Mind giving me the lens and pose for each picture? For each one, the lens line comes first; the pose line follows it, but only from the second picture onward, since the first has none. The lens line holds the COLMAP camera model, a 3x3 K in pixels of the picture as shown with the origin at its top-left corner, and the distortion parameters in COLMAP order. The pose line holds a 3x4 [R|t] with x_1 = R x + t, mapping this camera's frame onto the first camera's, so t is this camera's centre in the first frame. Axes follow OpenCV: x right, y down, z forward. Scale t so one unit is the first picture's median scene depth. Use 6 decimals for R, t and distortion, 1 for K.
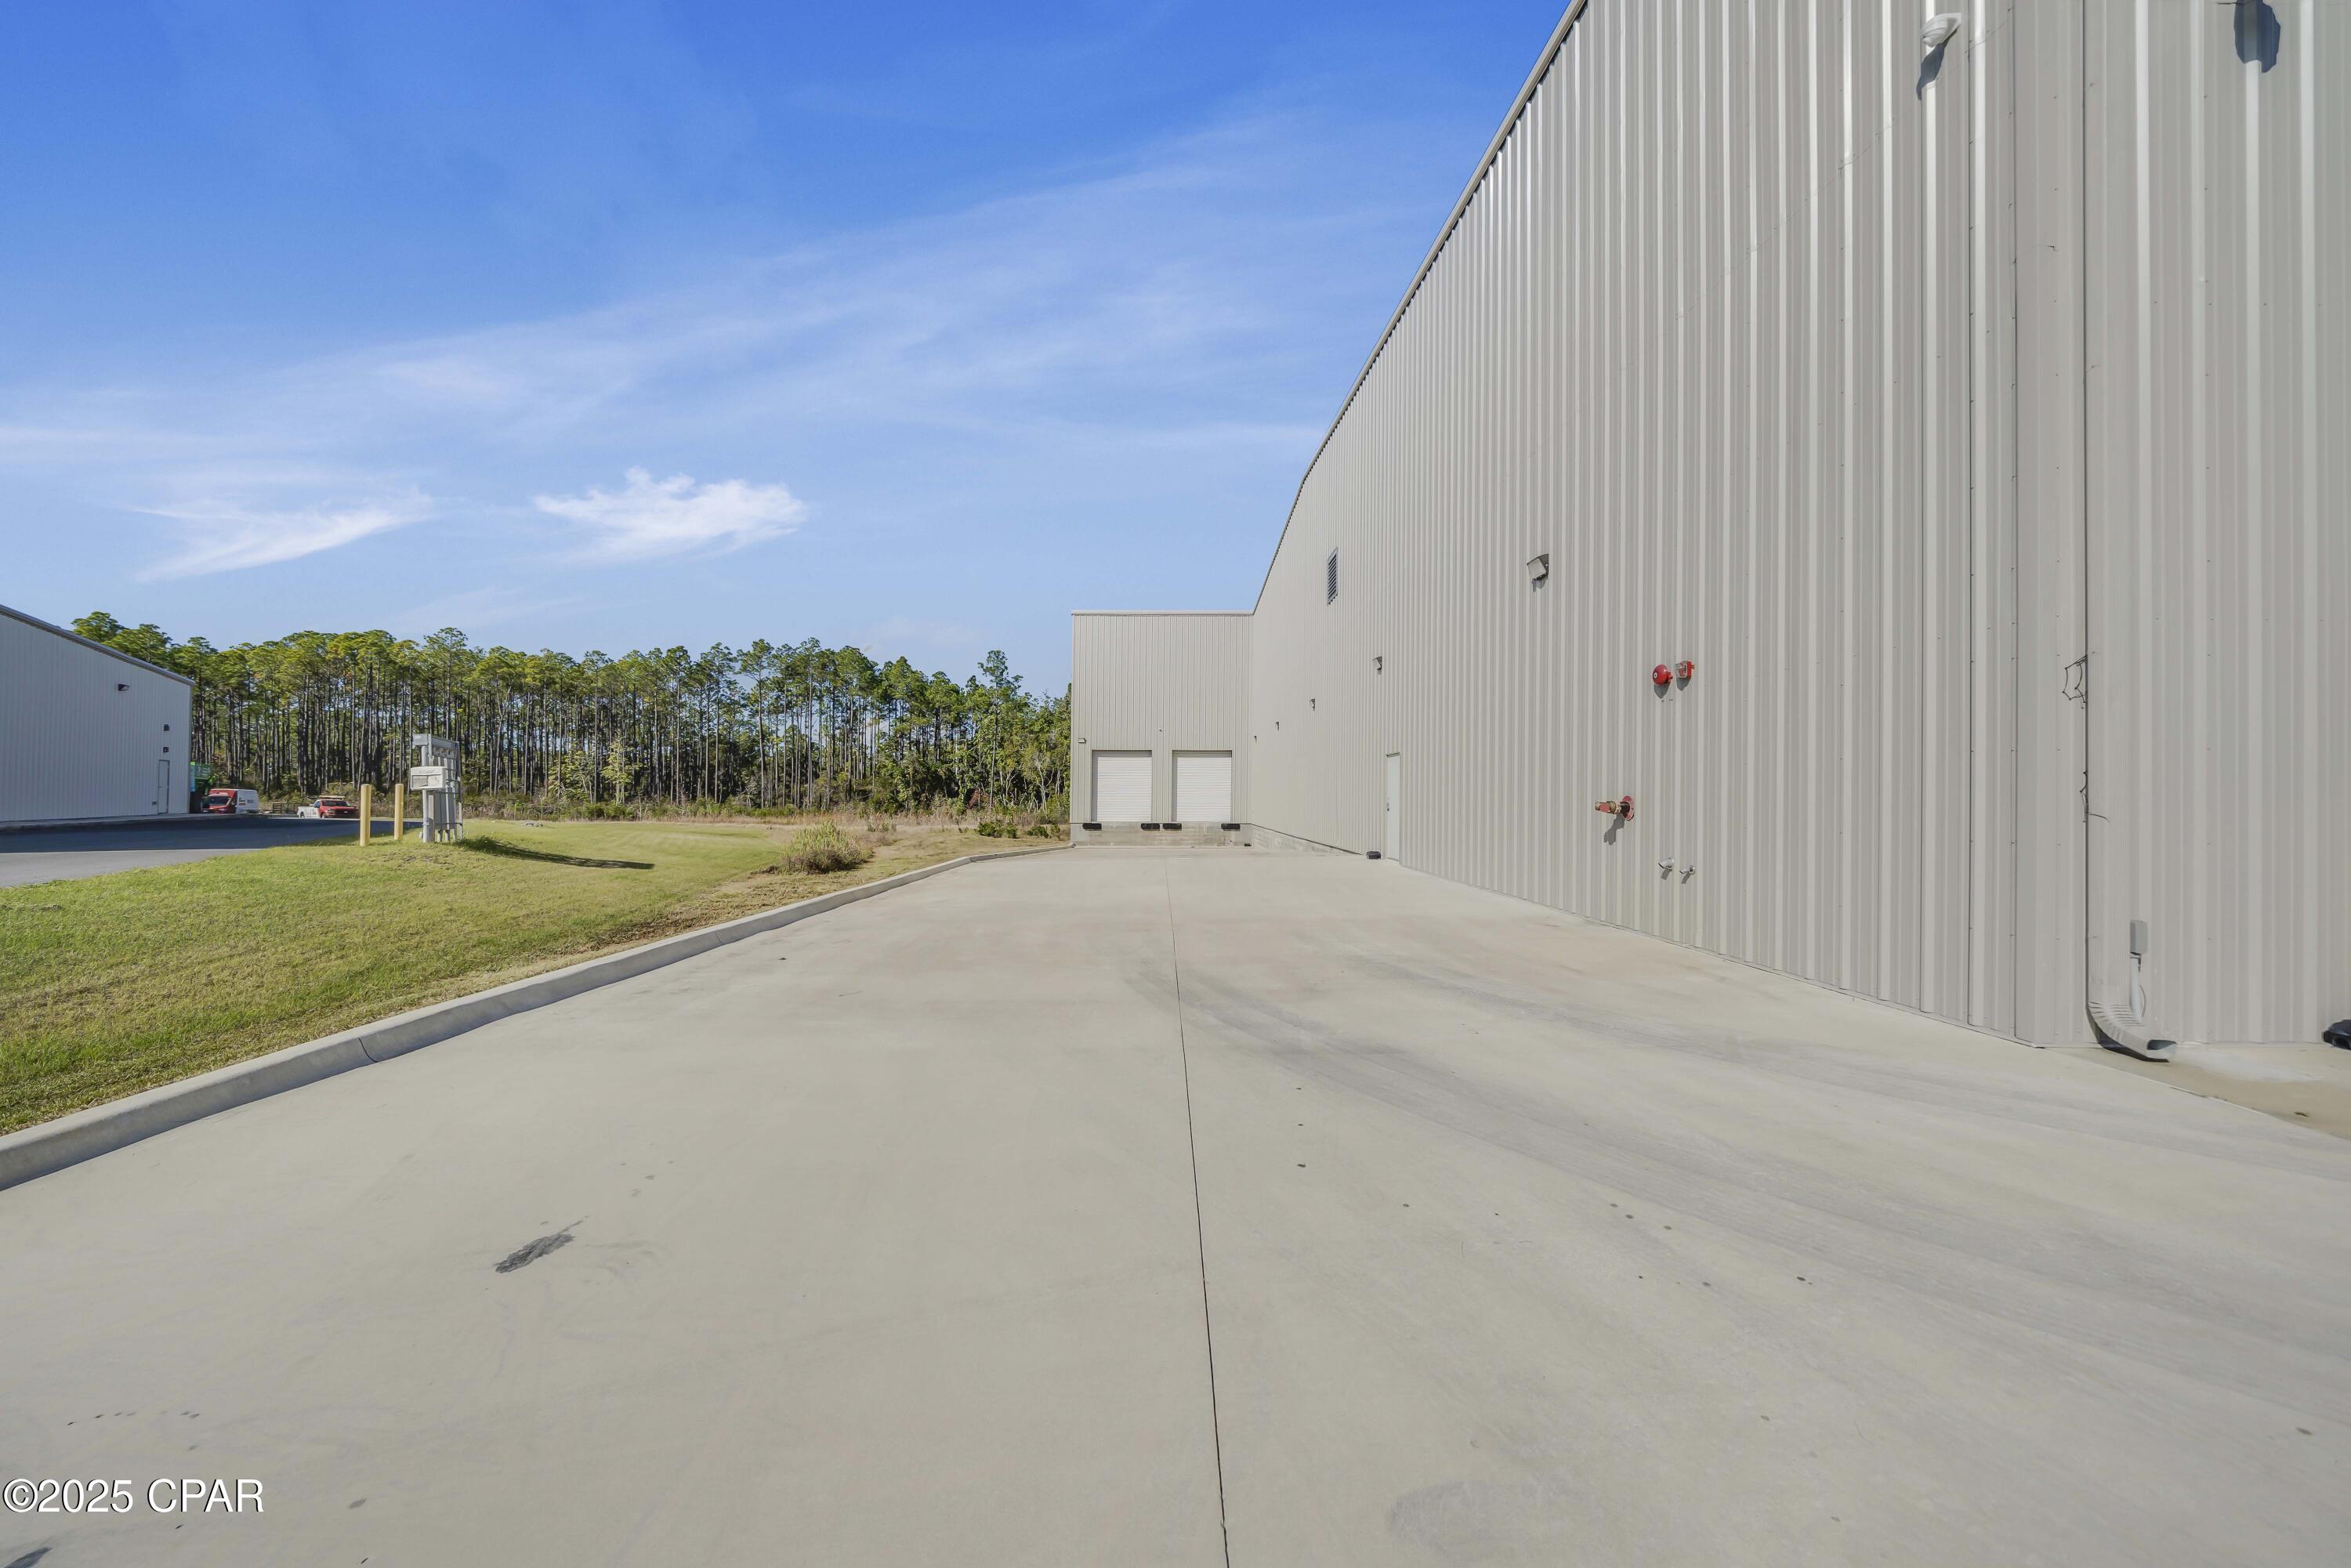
lens RADIAL K [[819.4, 0, 1169.0], [0, 819.4, 795.7], [0, 0, 1]] dist [-0.002704, -0.000745]
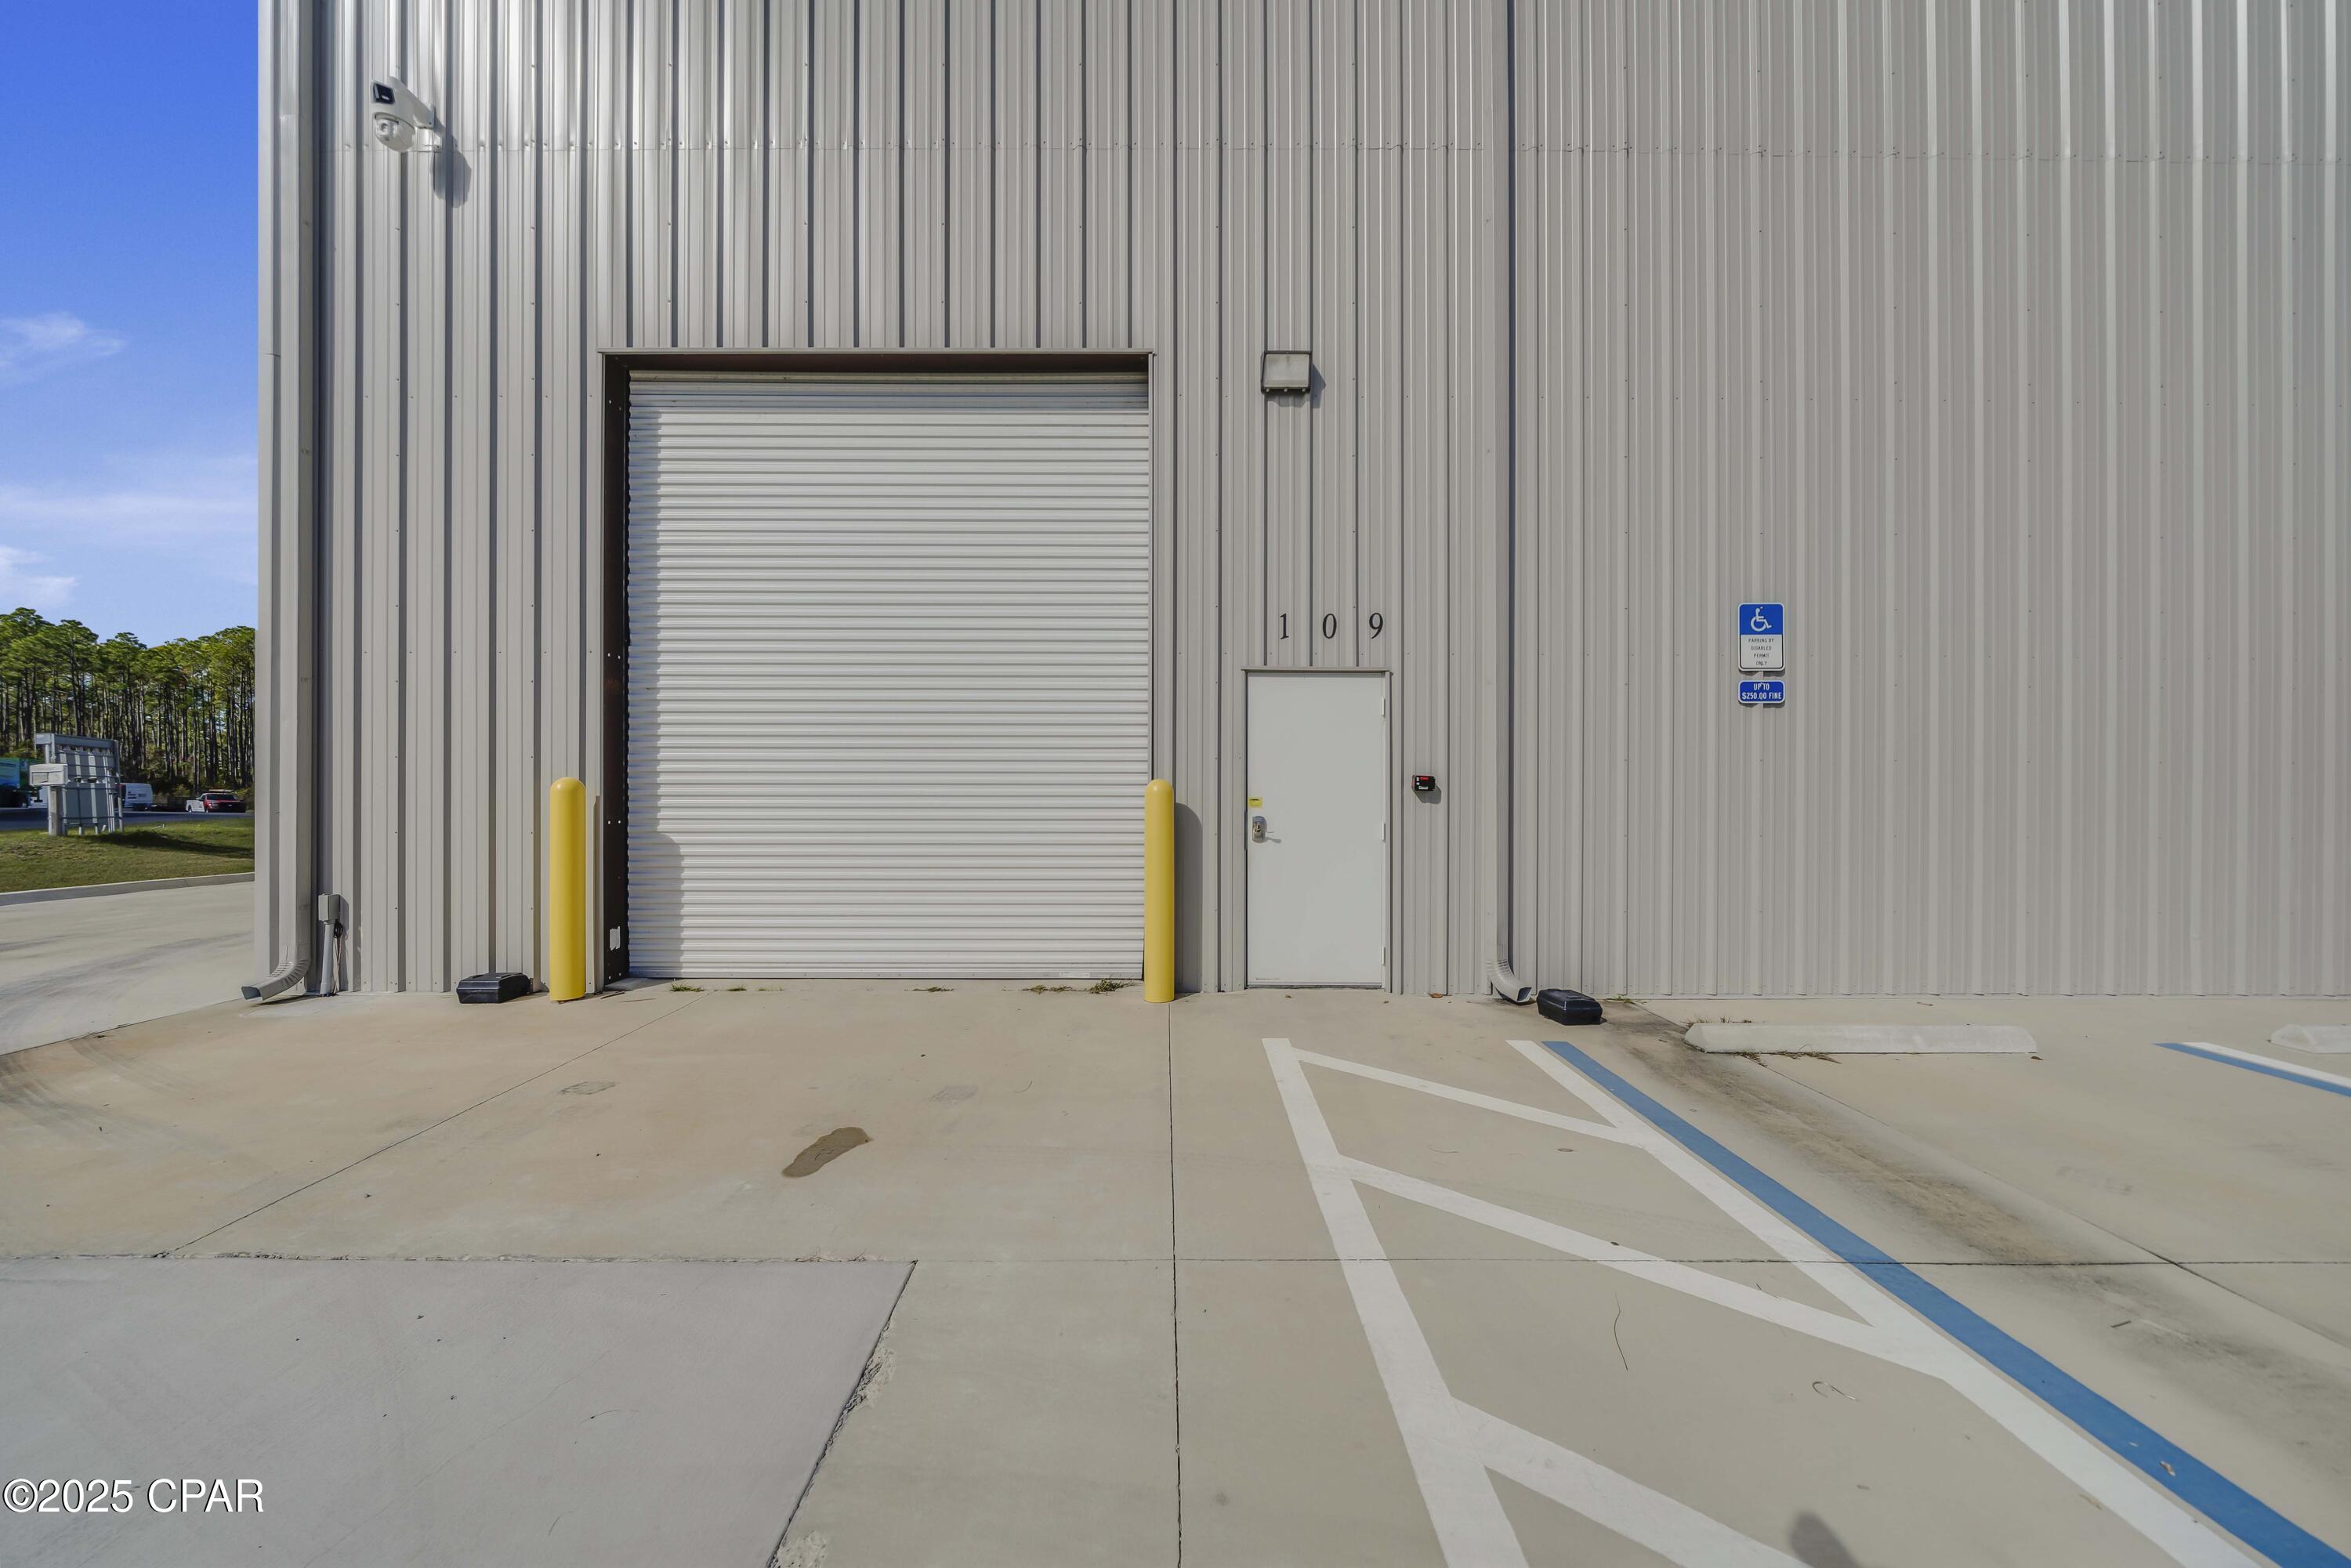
lens RADIAL K [[819.4, 0, 1176.8], [0, 819.4, 781.3], [0, 0, 1]] dist [-0.002704, -0.000745]
pose [[1.000000, 0.000601, 0.000746, 0.272835], [-0.000594, 0.999952, -0.009740, -0.001758], [-0.000751, 0.009740, 0.999952, -0.025027]]
